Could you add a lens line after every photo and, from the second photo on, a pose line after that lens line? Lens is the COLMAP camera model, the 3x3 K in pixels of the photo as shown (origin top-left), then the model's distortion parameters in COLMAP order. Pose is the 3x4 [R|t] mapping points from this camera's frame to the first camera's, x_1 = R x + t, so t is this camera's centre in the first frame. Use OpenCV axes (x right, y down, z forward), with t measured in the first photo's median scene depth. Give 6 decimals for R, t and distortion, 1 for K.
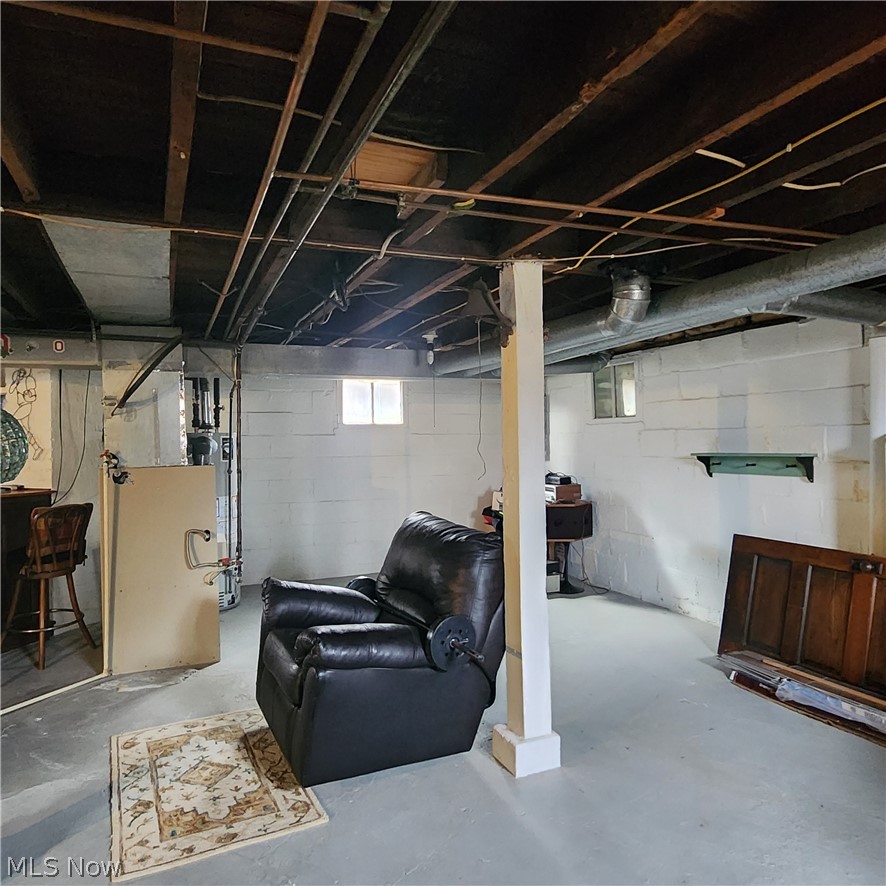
lens RADIAL K [[658.0, 0, 443.0], [0, 658.0, 443.0], [0, 0, 1]] dist [-0.000565, 0.000129]
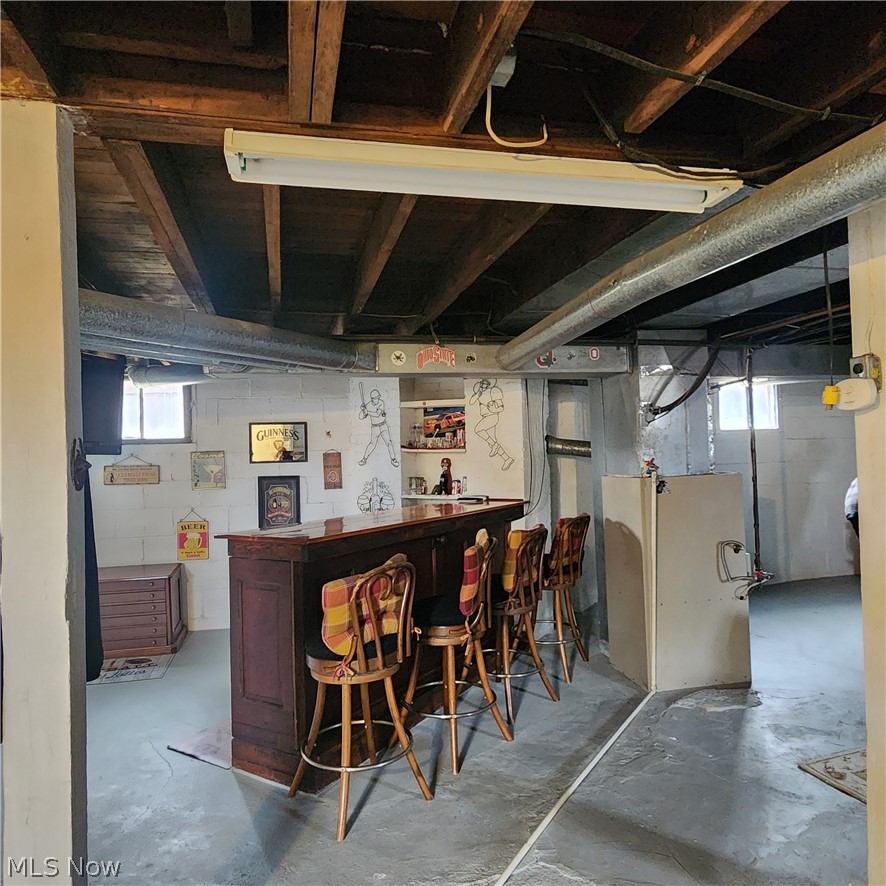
lens RADIAL K [[654.0, 0, 443.0], [0, 654.0, 443.0], [0, 0, 1]] dist [0.002505, -0.000804]
pose [[0.987153, -0.018442, -0.158710, -0.605532], [0.015680, 0.999703, -0.018636, 0.001388], [0.159007, 0.015908, 0.987149, -0.001427]]
